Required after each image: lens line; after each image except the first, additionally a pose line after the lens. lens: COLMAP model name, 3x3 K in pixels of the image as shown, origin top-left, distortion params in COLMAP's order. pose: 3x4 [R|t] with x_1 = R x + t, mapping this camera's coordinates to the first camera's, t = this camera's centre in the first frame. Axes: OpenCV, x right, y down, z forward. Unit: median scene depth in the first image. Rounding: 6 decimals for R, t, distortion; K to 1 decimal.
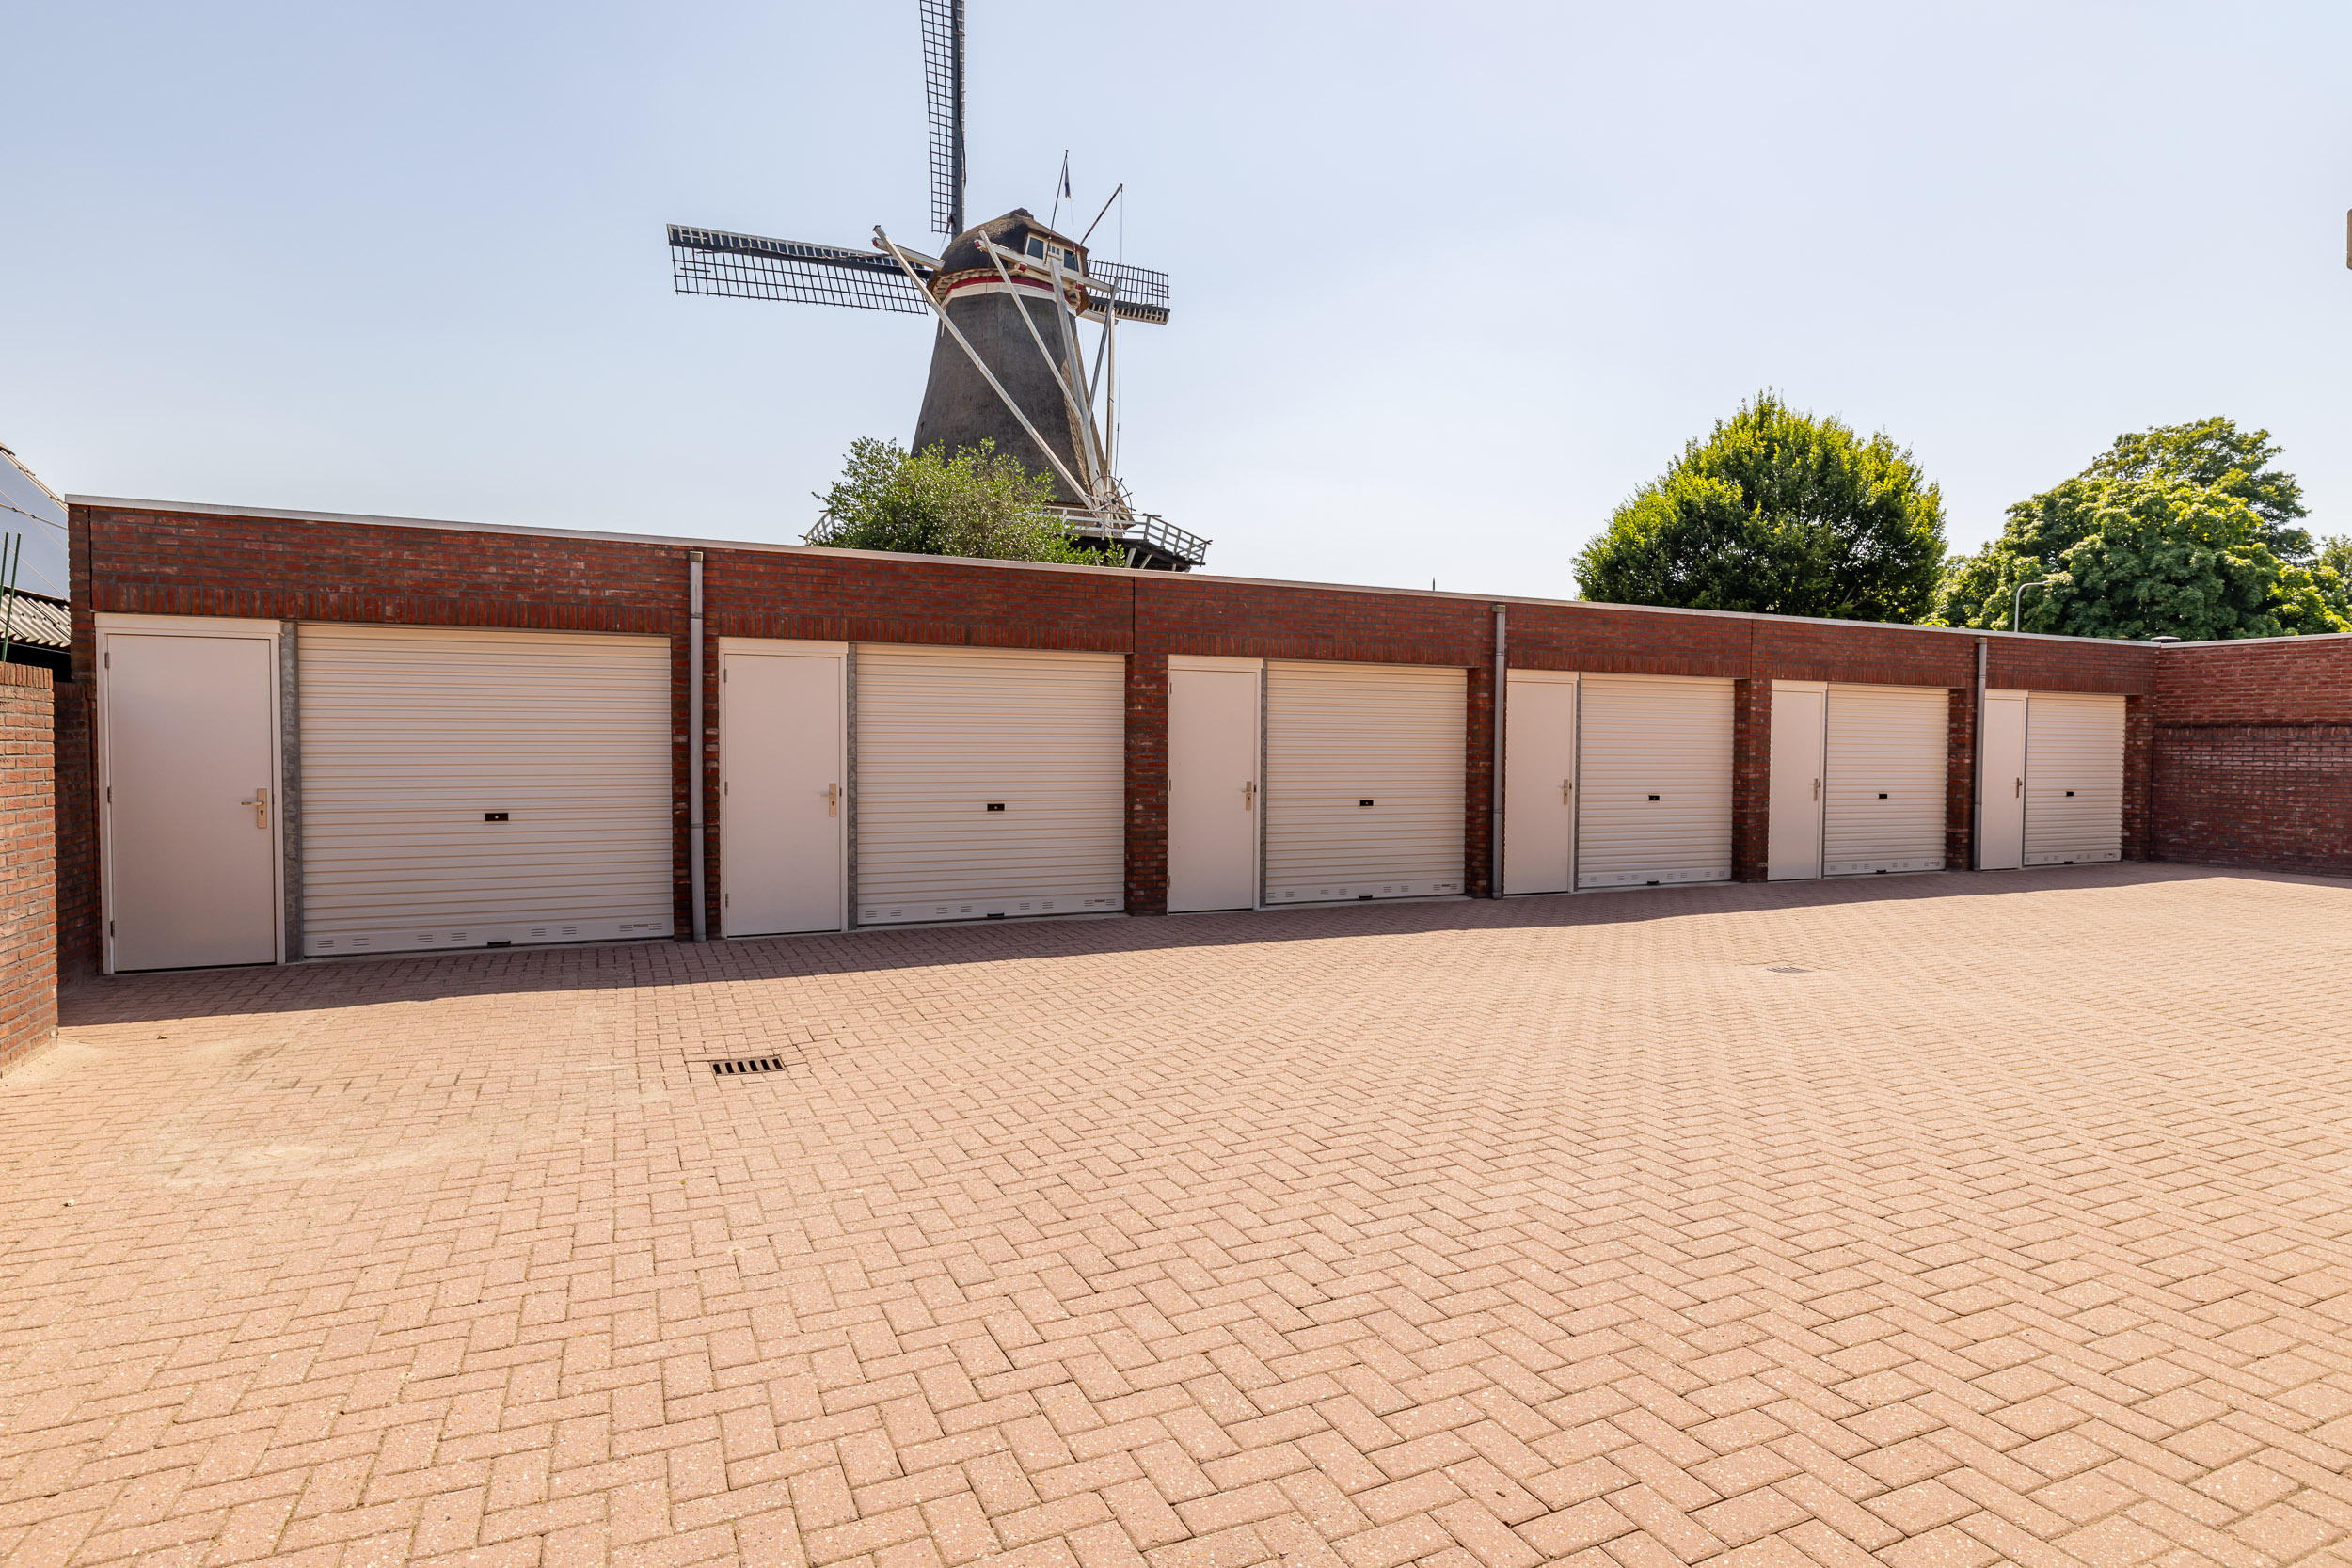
lens RADIAL K [[1168.9, 0, 1171.3], [0, 1168.9, 808.7], [0, 0, 1]] dist [0.001697, -0.000114]
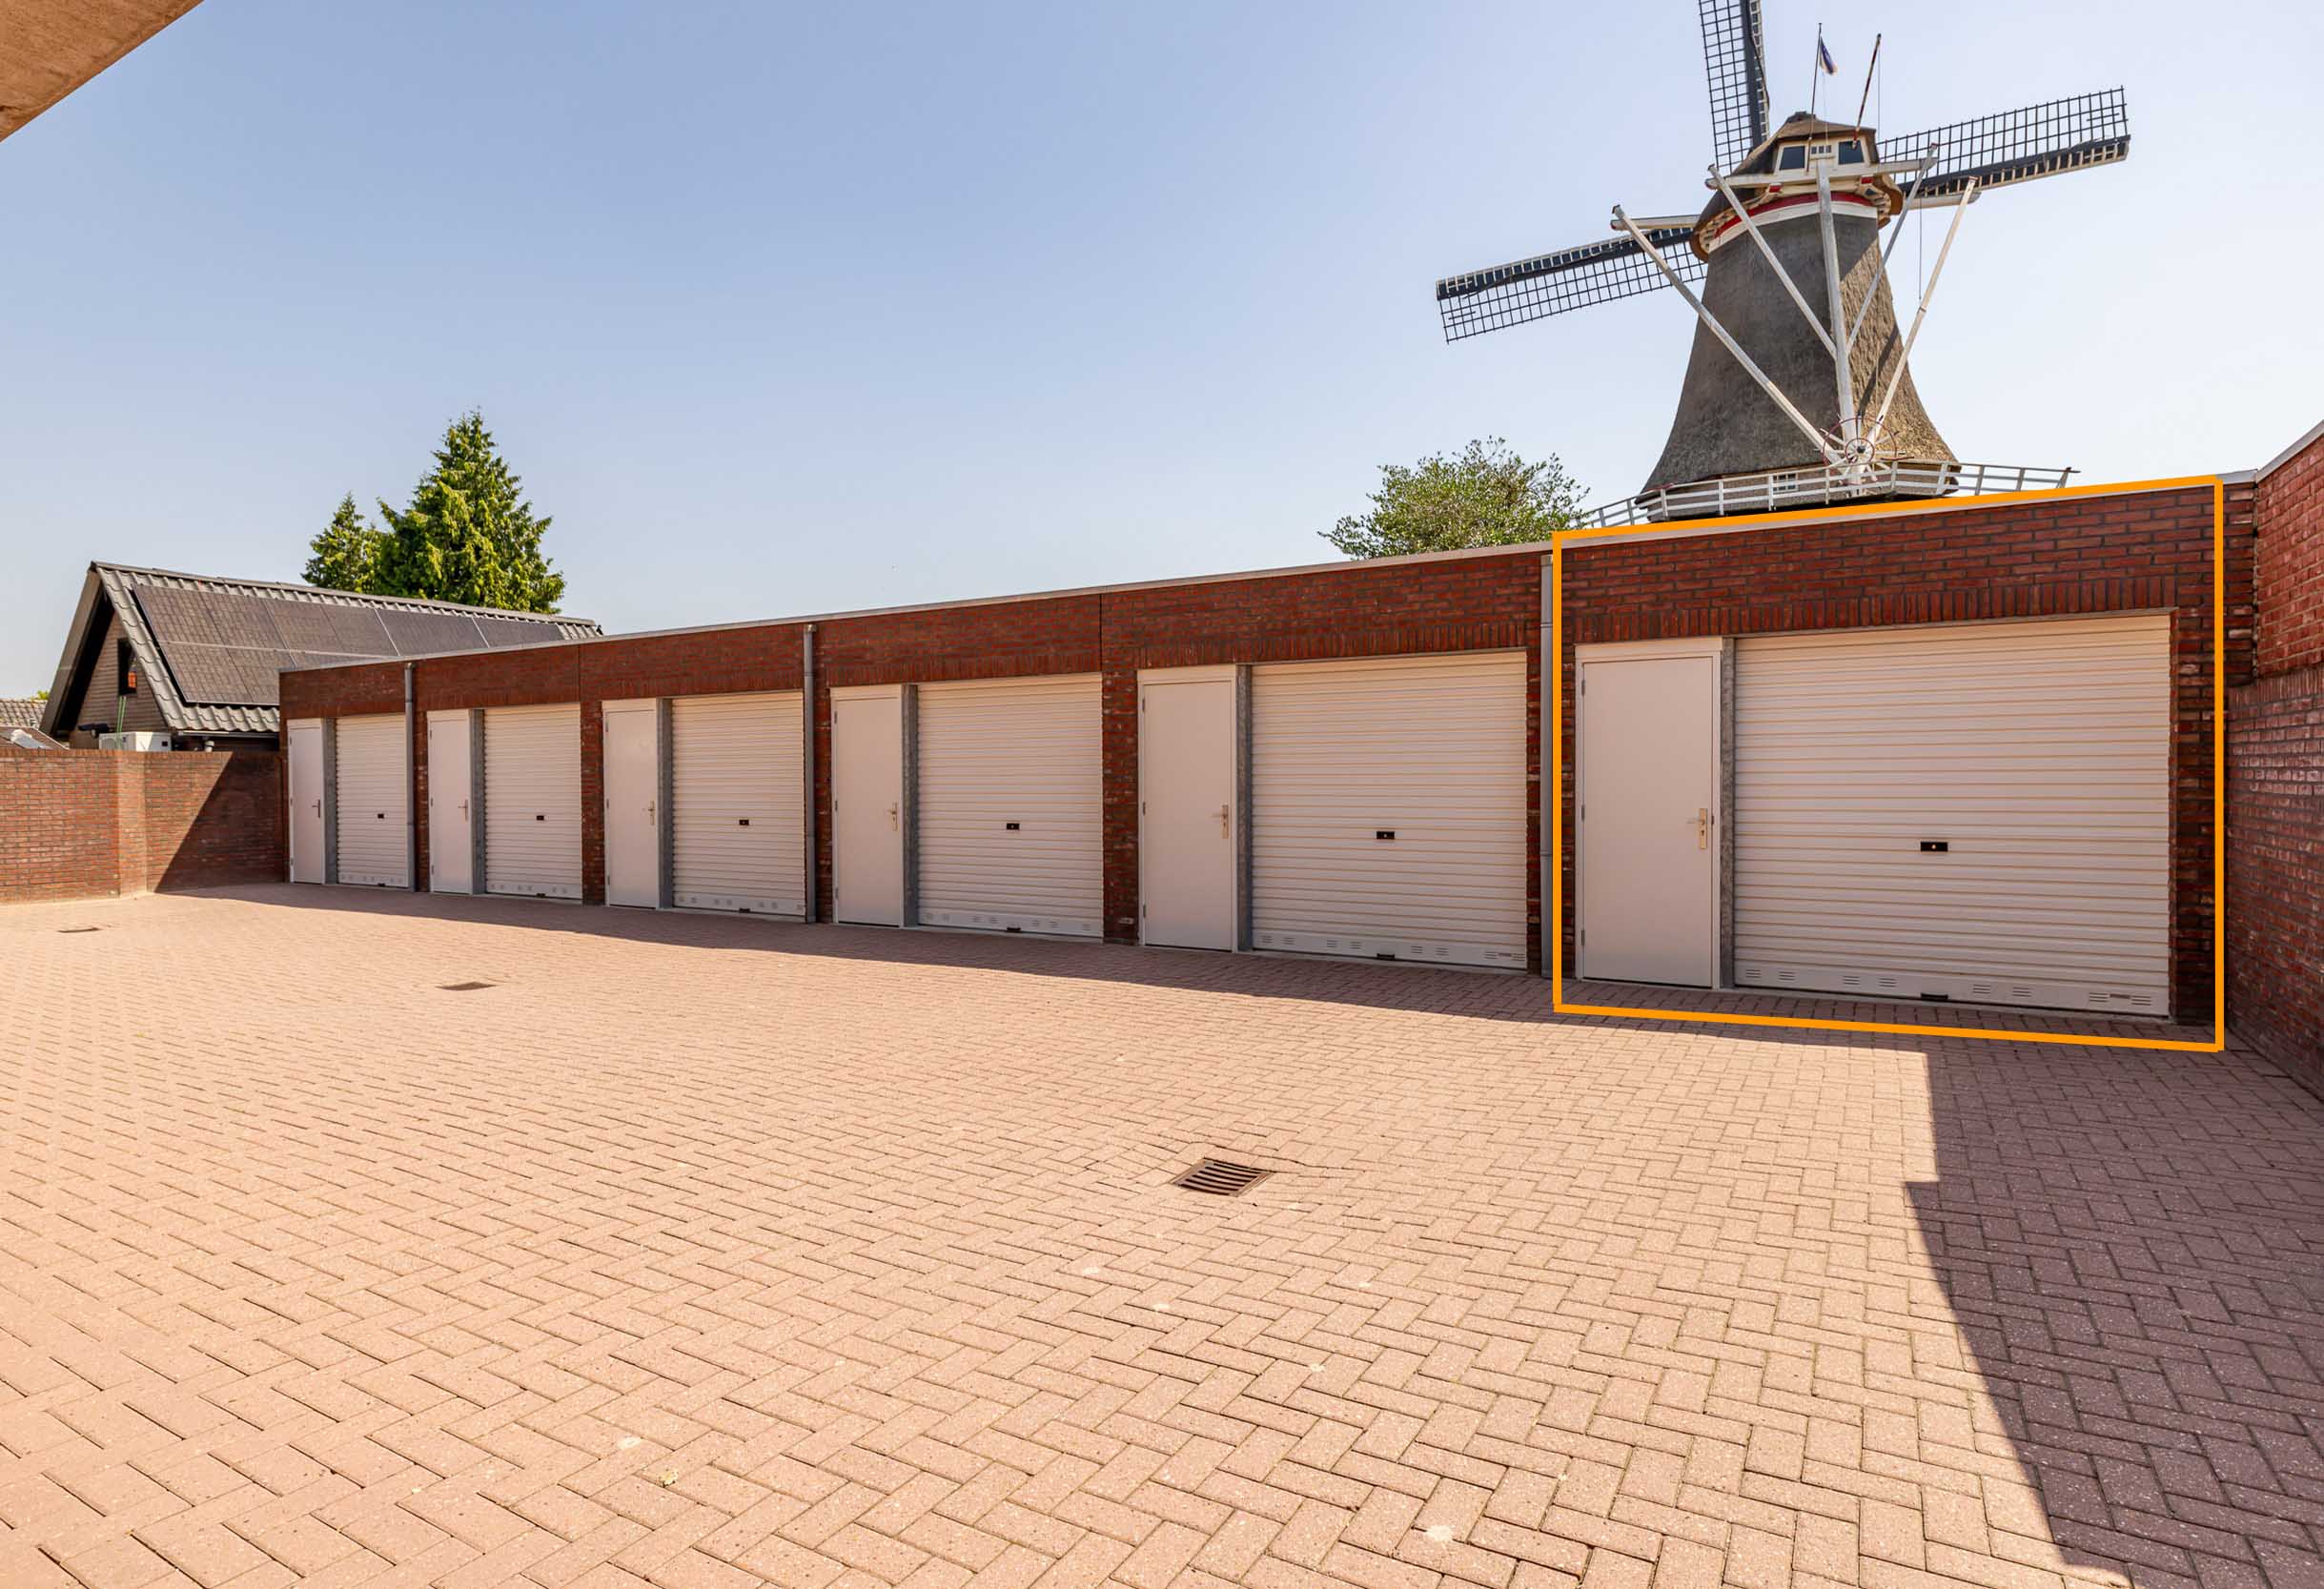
lens RADIAL K [[1253.5, 0, 1162.0], [0, 1253.5, 794.5], [0, 0, 1]] dist [-0.003245, -0.001640]
pose [[0.583870, 0.000167, -0.811847, 0.585771], [-0.033639, 0.999146, -0.023987, -0.006887], [0.811150, 0.041315, 0.583377, 0.280162]]
